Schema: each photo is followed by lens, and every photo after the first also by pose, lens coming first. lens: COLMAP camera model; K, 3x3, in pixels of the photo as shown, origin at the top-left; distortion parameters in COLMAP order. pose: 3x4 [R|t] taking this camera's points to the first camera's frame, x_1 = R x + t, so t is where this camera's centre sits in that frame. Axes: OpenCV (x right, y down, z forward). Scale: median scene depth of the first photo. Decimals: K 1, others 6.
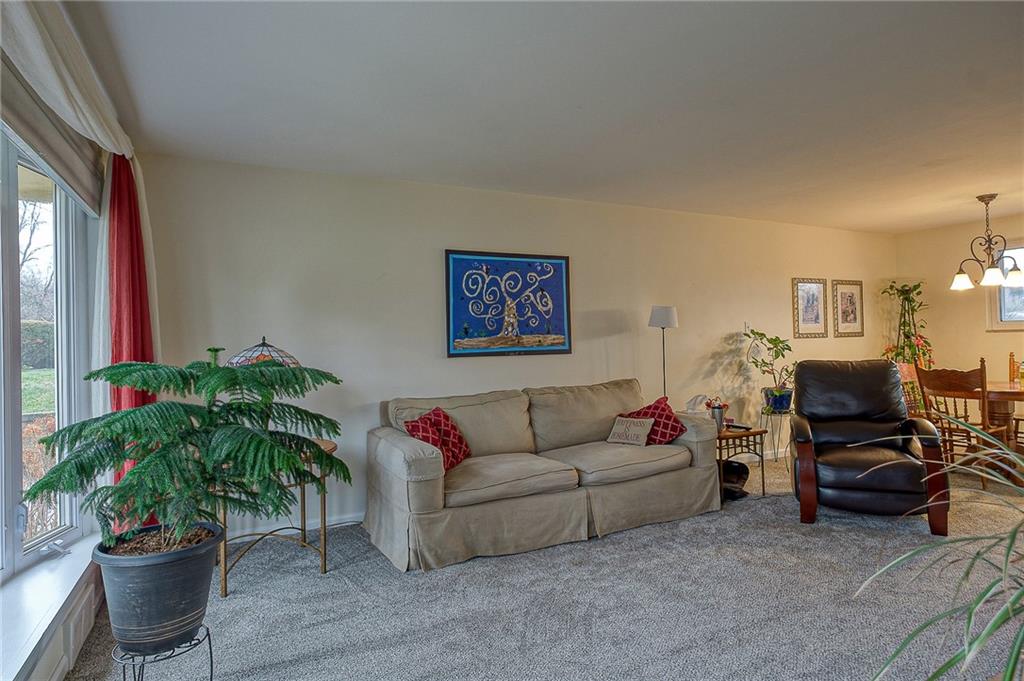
lens RADIAL K [[577.2, 0, 520.4], [0, 577.2, 336.6], [0, 0, 1]] dist [0.004394, 0.003375]
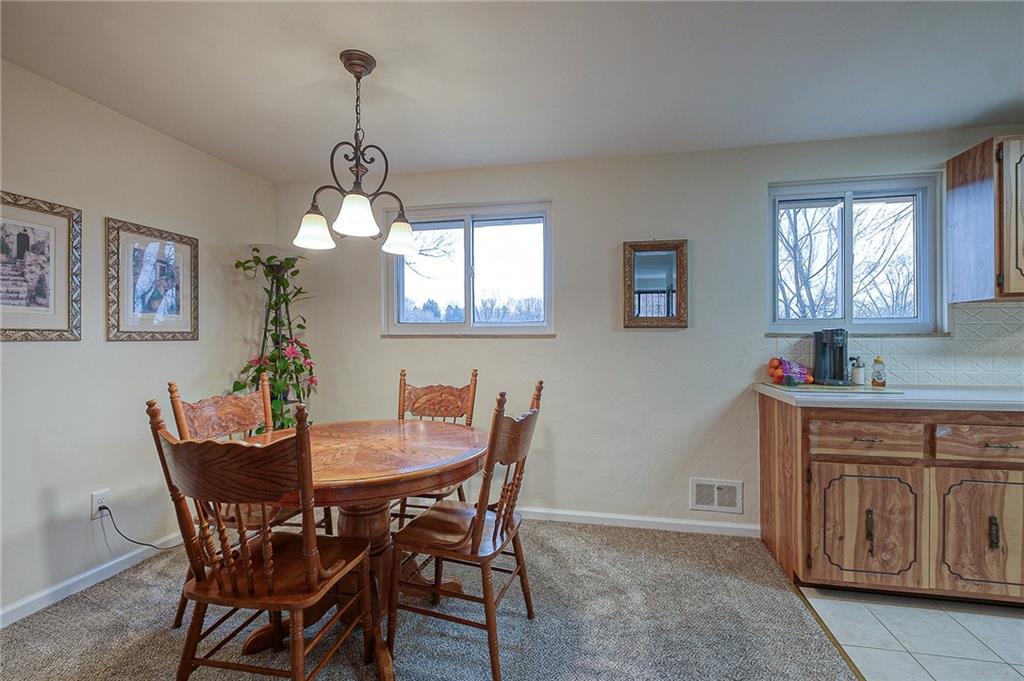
lens RADIAL K [[449.6, 0, 518.0], [0, 449.6, 339.4], [0, 0, 1]] dist [-0.003020, -0.000498]
pose [[0.632222, 0.022704, 0.774454, 0.470346], [-0.022022, 0.999693, -0.011329, -0.002940], [-0.774474, -0.009893, 0.632529, 0.510093]]
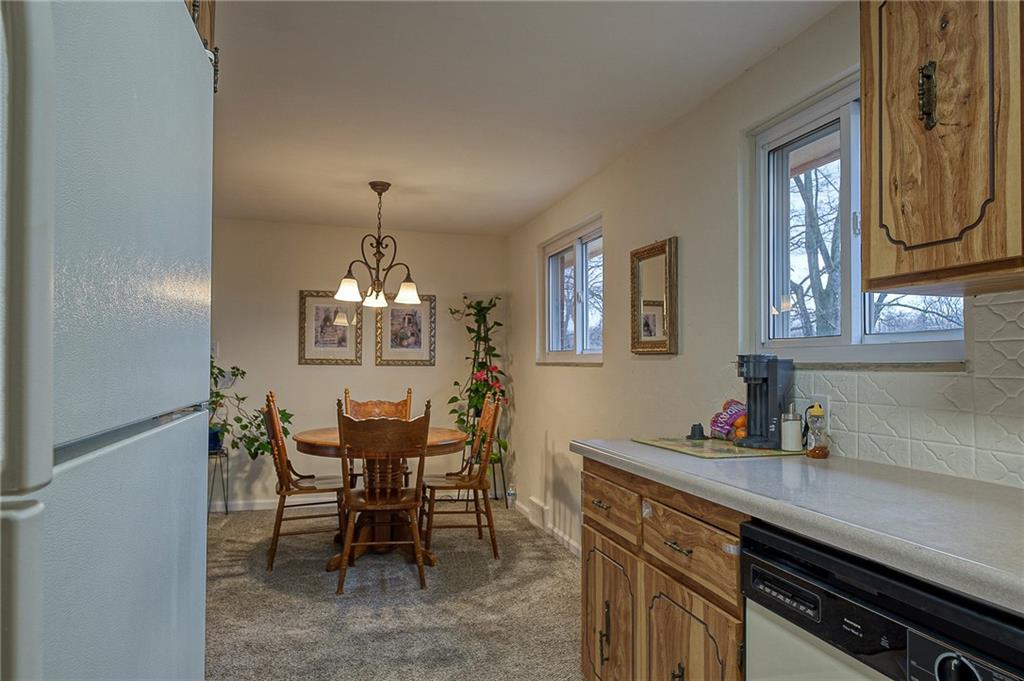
lens RADIAL K [[634.5, 0, 511.5], [0, 634.5, 359.2], [0, 0, 1]] dist [0.005216, 0.000709]
pose [[0.979698, 0.031392, -0.198008, 0.897290], [-0.030516, 0.999506, 0.007472, -0.019548], [0.198145, -0.001278, 0.980172, 0.174626]]
